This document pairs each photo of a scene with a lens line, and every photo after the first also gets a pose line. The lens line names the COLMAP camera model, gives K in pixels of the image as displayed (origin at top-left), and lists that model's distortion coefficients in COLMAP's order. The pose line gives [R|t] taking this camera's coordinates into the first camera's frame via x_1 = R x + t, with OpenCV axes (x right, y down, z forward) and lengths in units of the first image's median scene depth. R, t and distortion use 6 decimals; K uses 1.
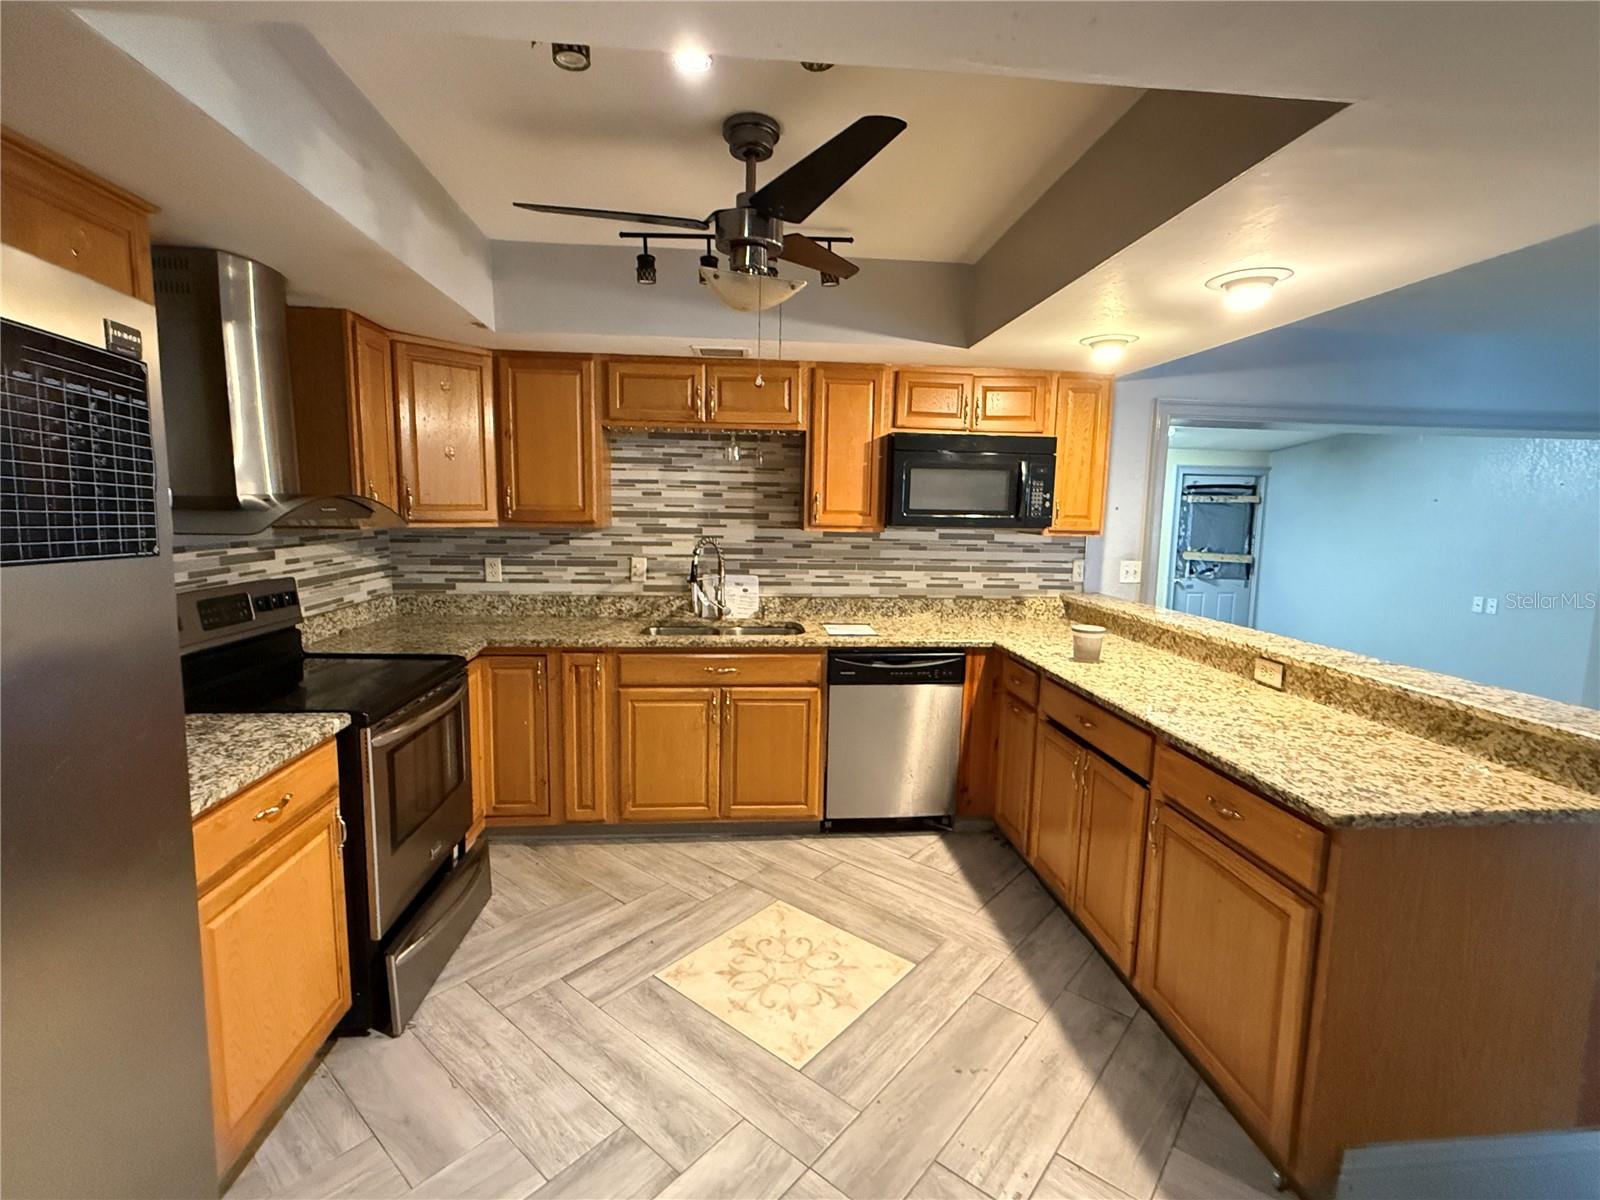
lens RADIAL K [[740.7, 0, 800.5], [0, 740.7, 590.7], [0, 0, 1]] dist [-0.002444, -0.001318]
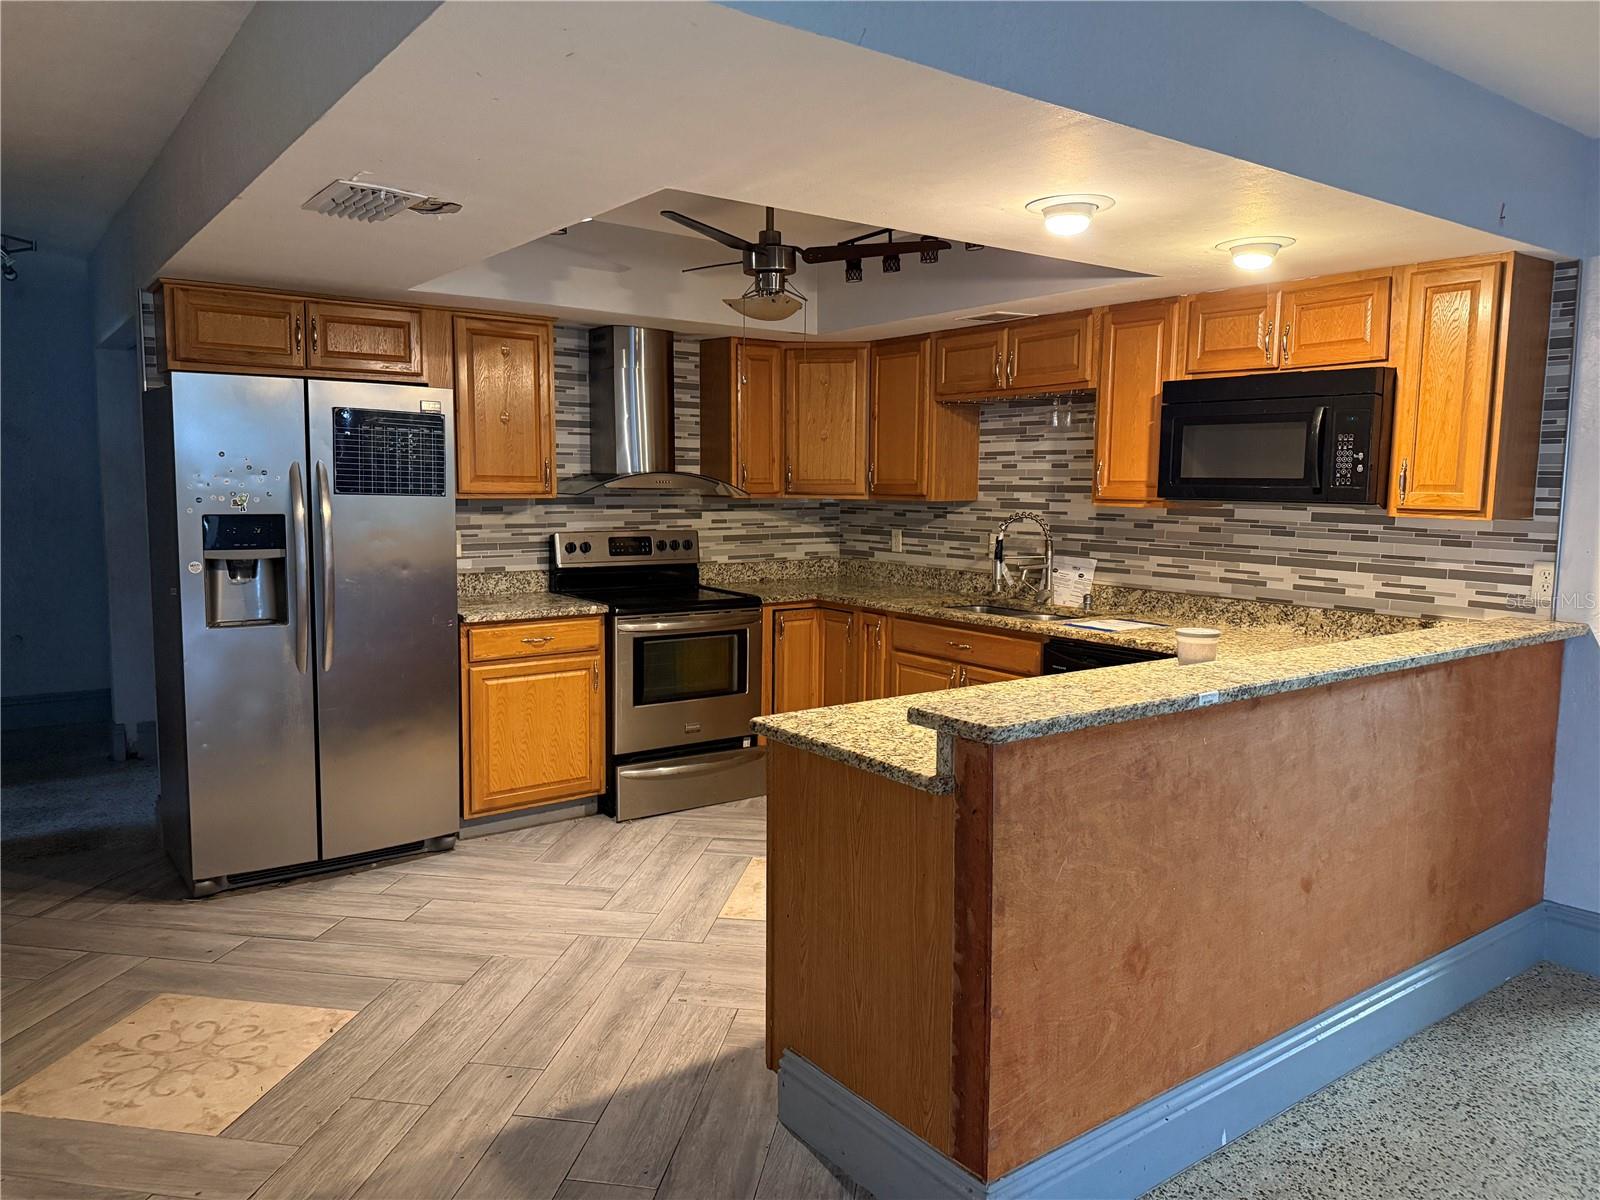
lens RADIAL K [[1116.3, 0, 798.4], [0, 1116.3, 595.3], [0, 0, 1]] dist [-0.001030, -0.010081]
pose [[0.510689, 0.075175, -0.856473, 0.890635], [-0.097154, 0.994835, 0.029389, 0.016539], [0.854259, 0.068201, 0.515355, 0.053034]]
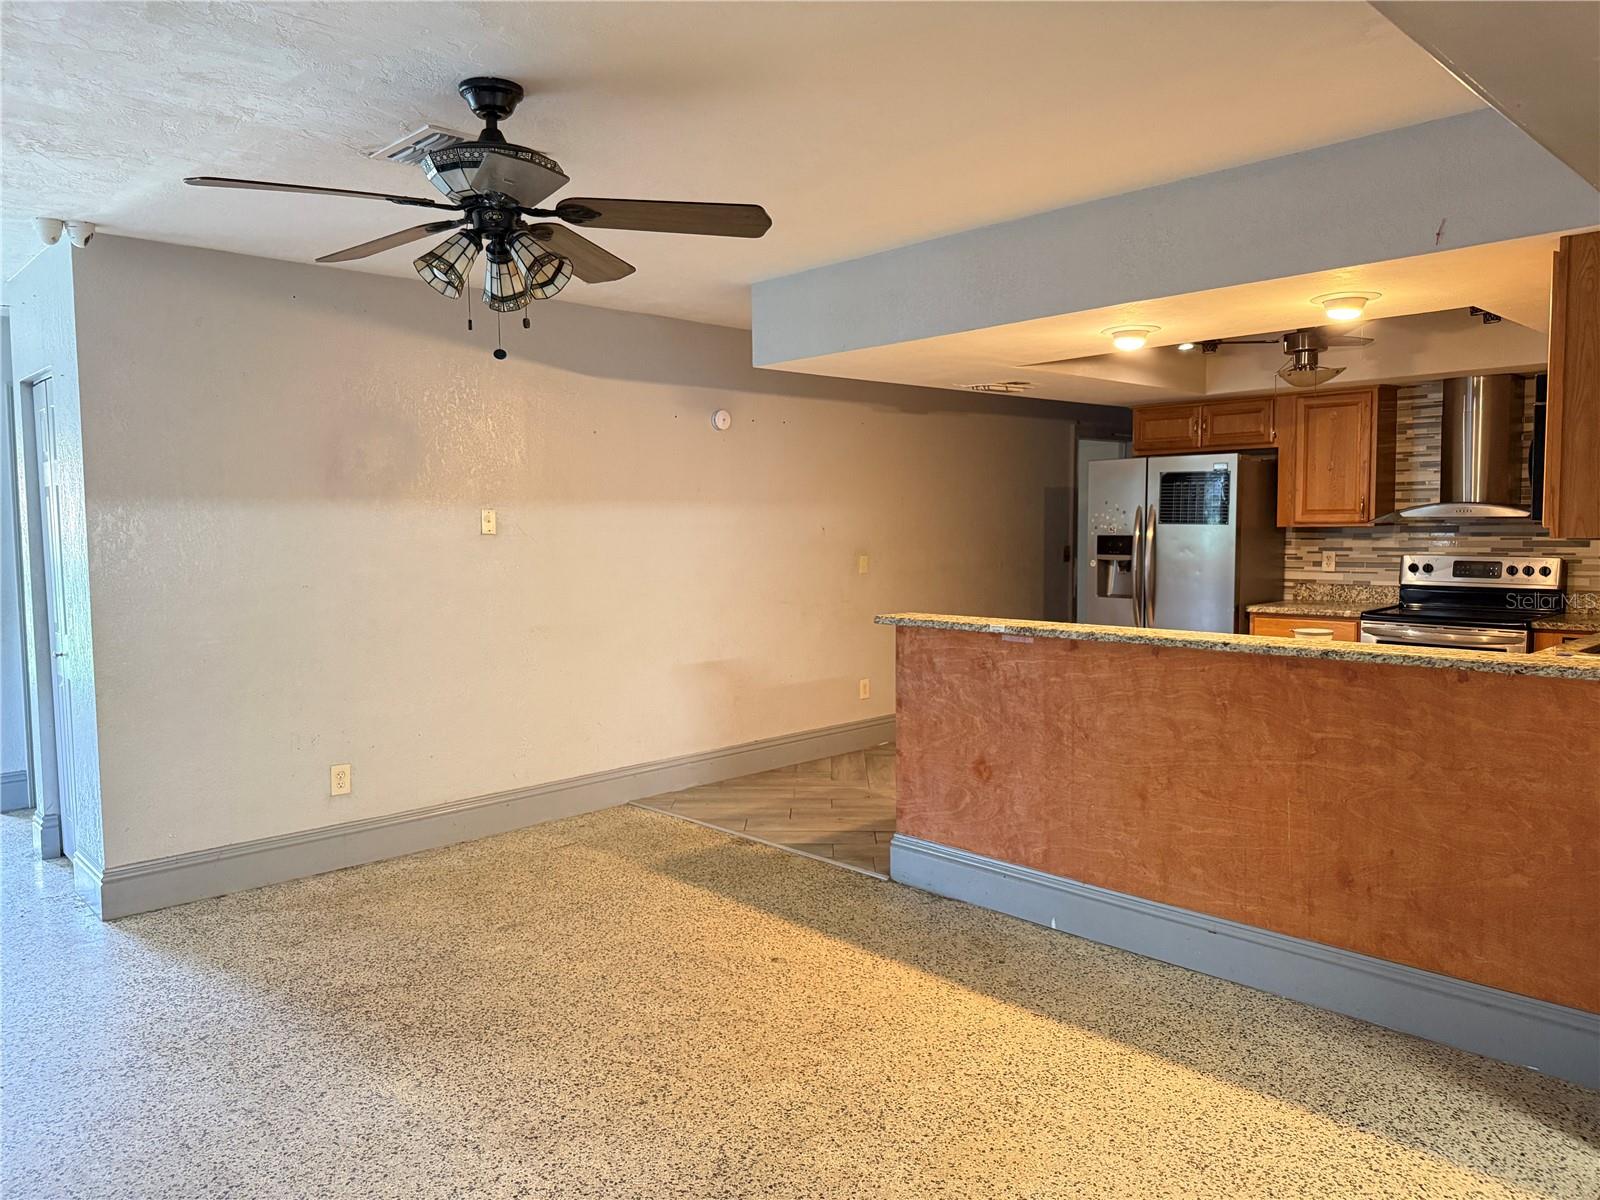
lens RADIAL K [[1116.3, 0, 797.5], [0, 1116.3, 605.4], [0, 0, 1]] dist [-0.001030, -0.010081]
pose [[-0.788088, 0.034151, -0.614615, 1.307068], [-0.073511, 0.986093, 0.149051, -0.100750], [0.611158, 0.162646, -0.774617, 1.275246]]
